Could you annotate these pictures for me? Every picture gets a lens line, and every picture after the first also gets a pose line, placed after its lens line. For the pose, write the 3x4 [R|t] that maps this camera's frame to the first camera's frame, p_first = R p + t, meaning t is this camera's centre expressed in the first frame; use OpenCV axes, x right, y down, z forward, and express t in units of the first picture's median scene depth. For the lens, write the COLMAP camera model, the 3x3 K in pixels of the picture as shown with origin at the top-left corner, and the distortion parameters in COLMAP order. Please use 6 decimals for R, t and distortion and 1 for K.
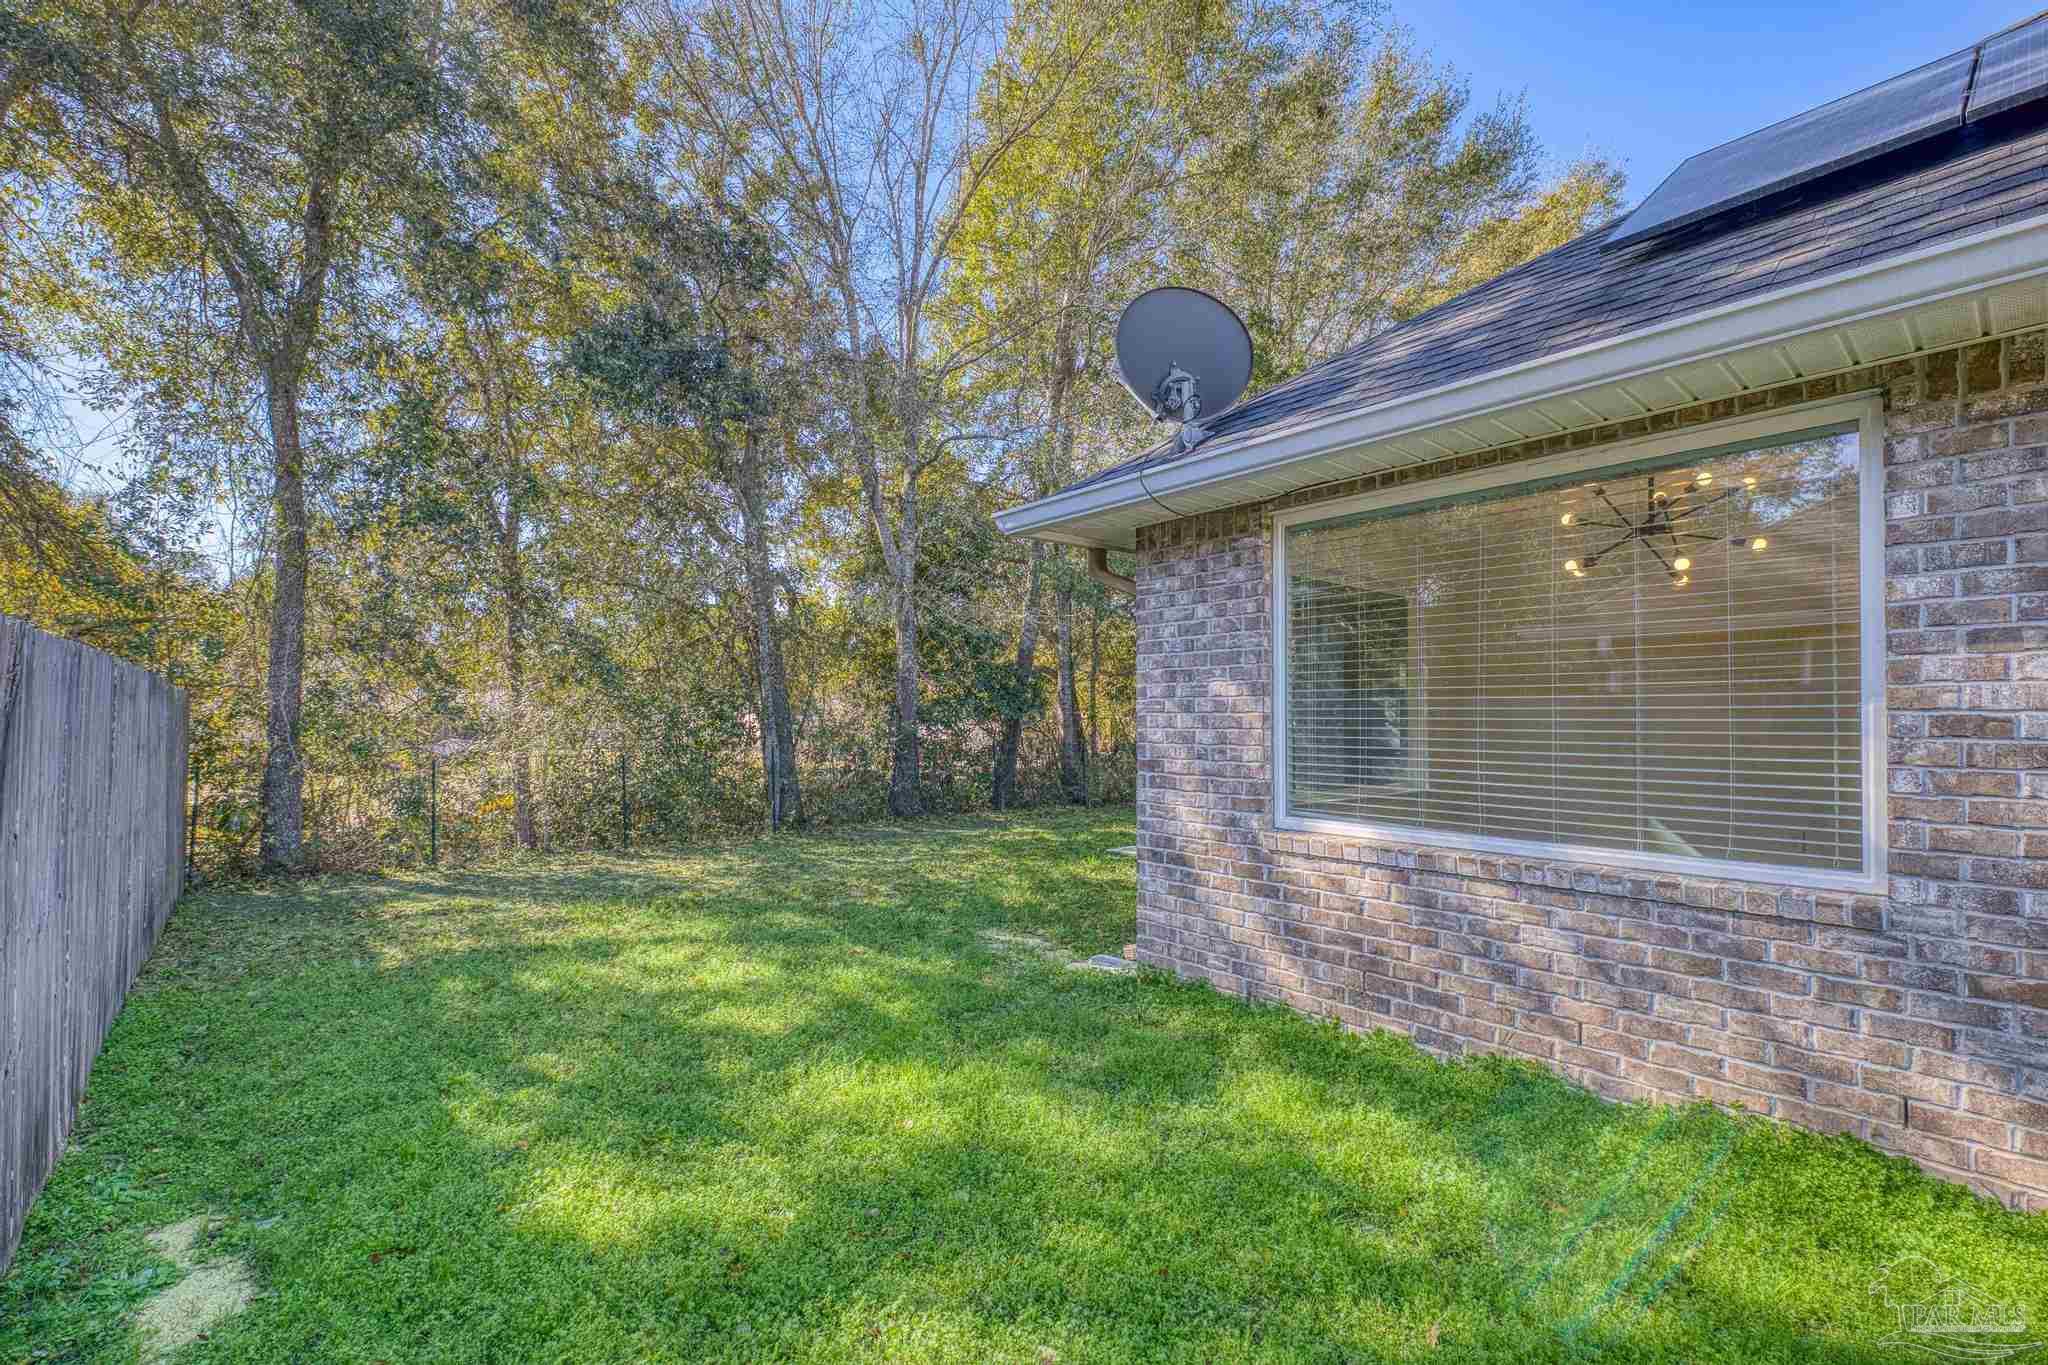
lens RADIAL K [[872.3, 0, 1017.9], [0, 872.3, 696.4], [0, 0, 1]] dist [0.005144, -0.000403]
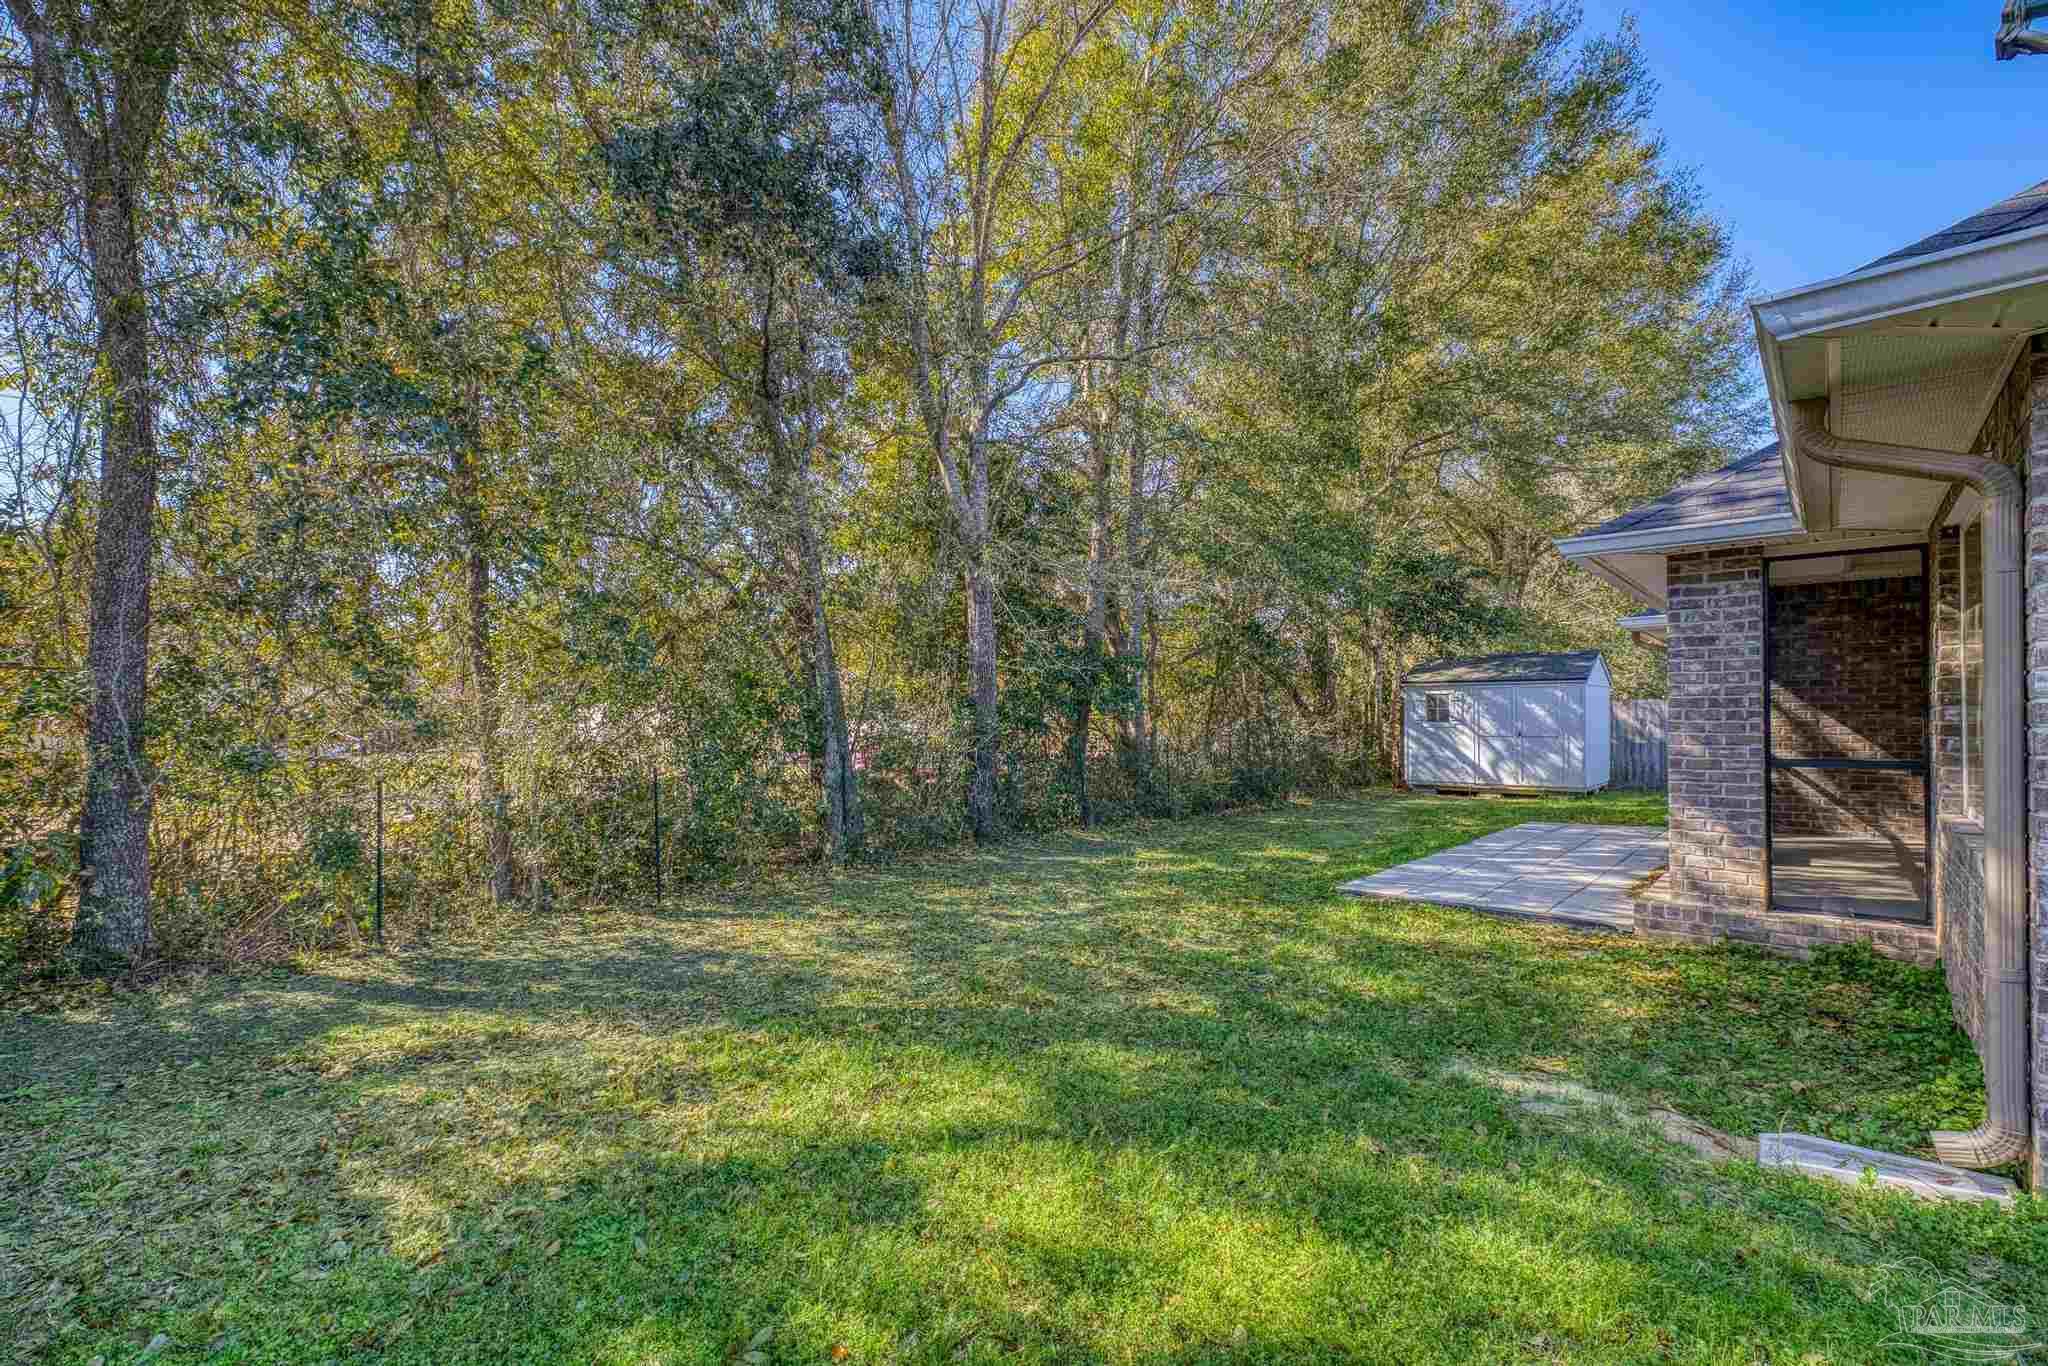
lens RADIAL K [[872.3, 0, 1018.6], [0, 872.3, 697.1], [0, 0, 1]] dist [0.005144, -0.000403]
pose [[0.993005, -0.001034, 0.118071, -0.278354], [0.000604, 0.999993, 0.003684, 0.009743], [-0.118074, -0.003587, 0.992998, 0.308755]]
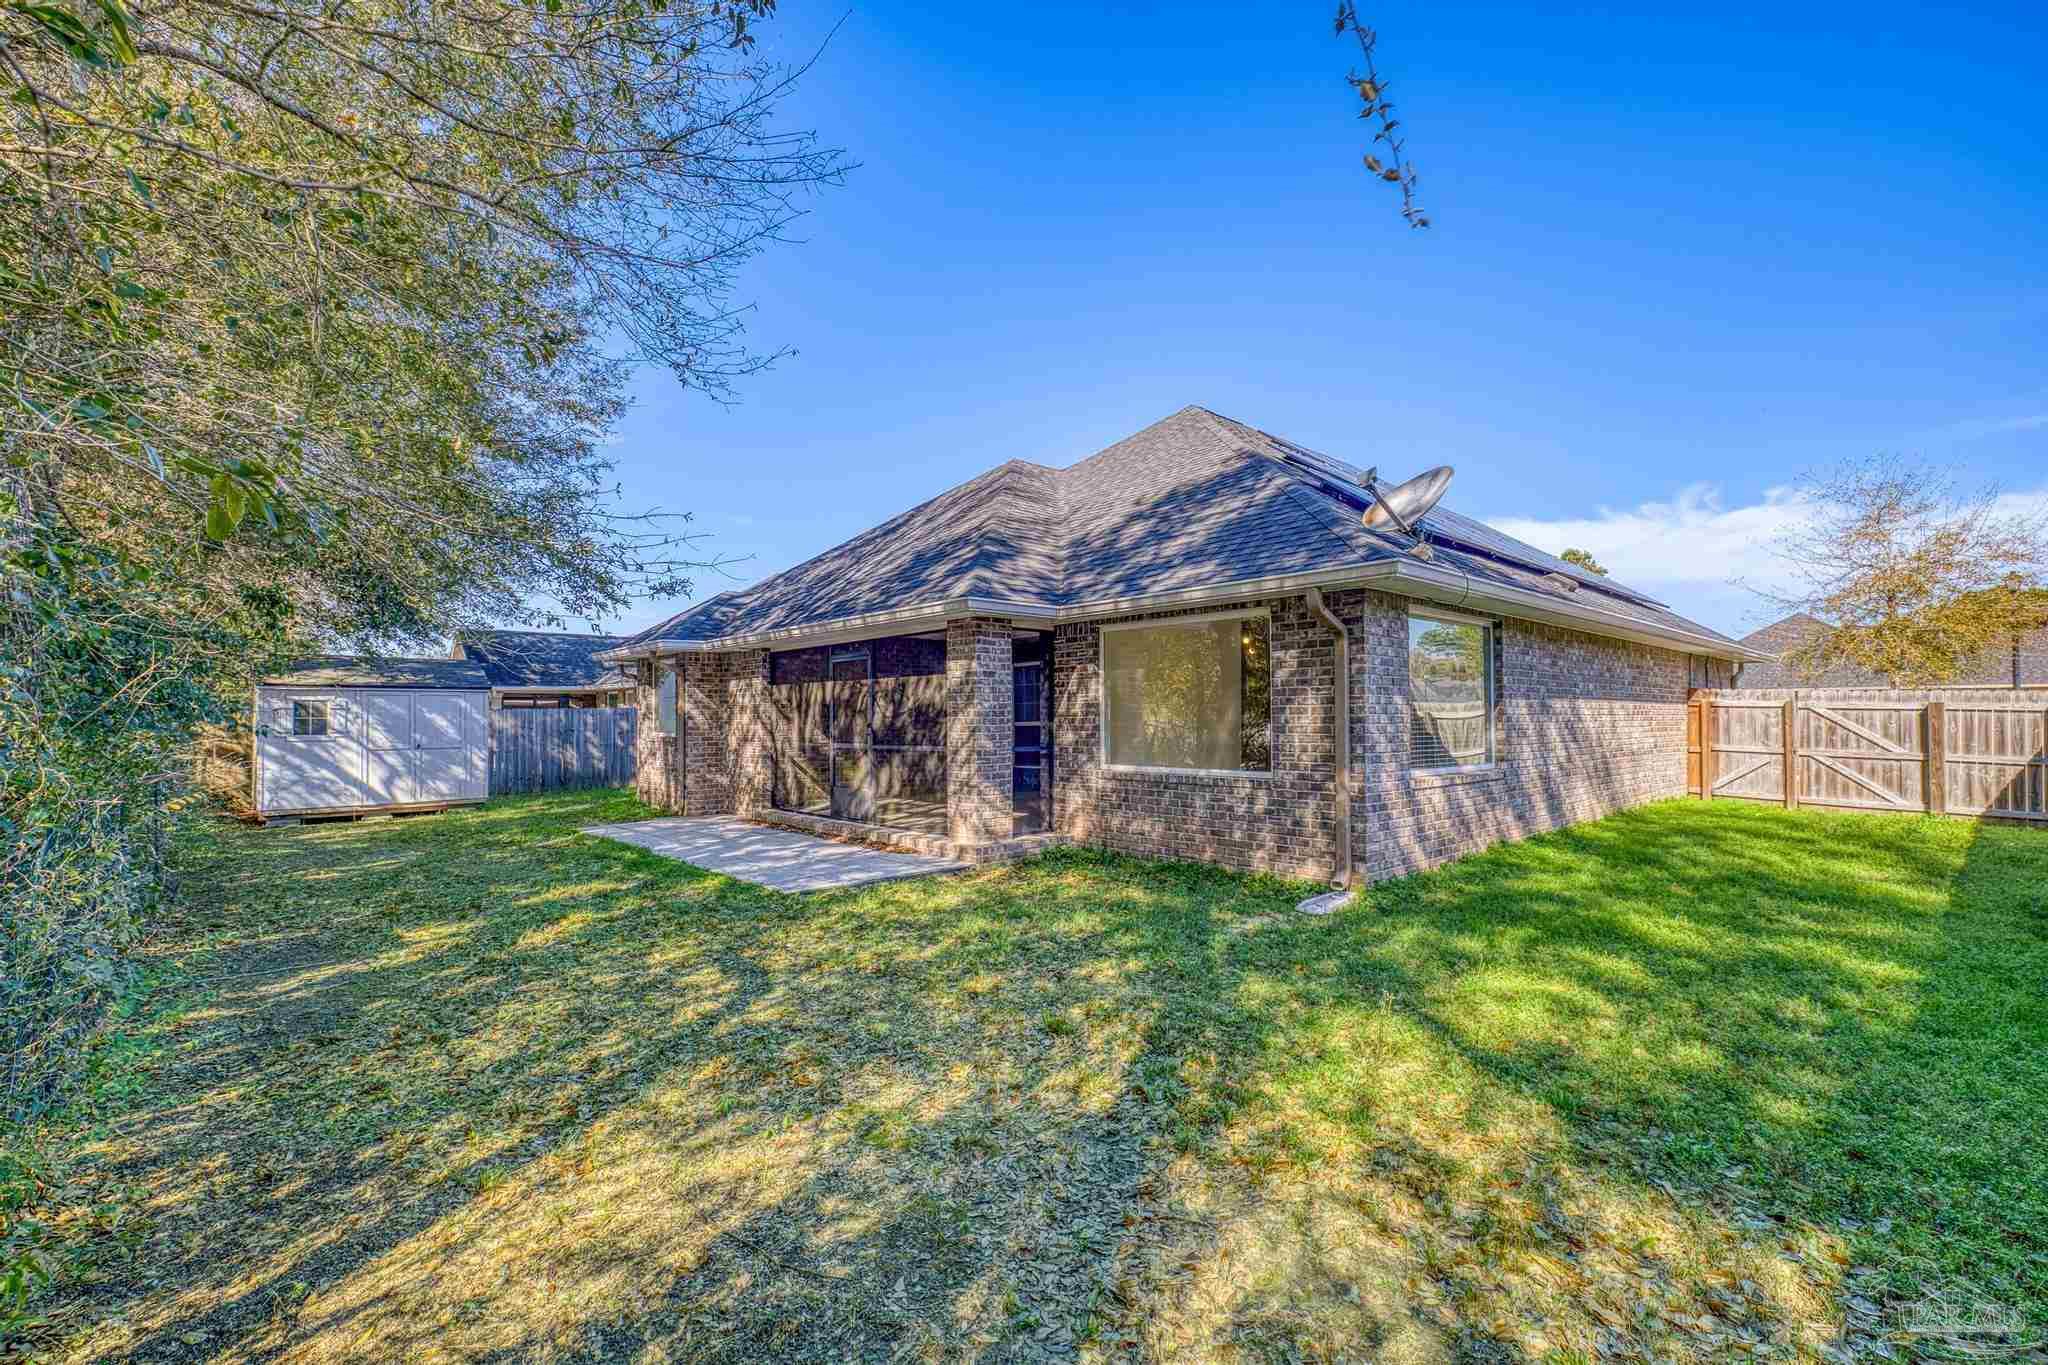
lens RADIAL K [[872.3, 0, 1022.5], [0, 872.3, 691.1], [0, 0, 1]] dist [0.005144, -0.000403]
pose [[0.001497, 0.029908, 0.999552, -0.706206], [-0.014202, 0.999452, -0.029884, 0.022297], [-0.999898, -0.014150, 0.001921, 0.853320]]
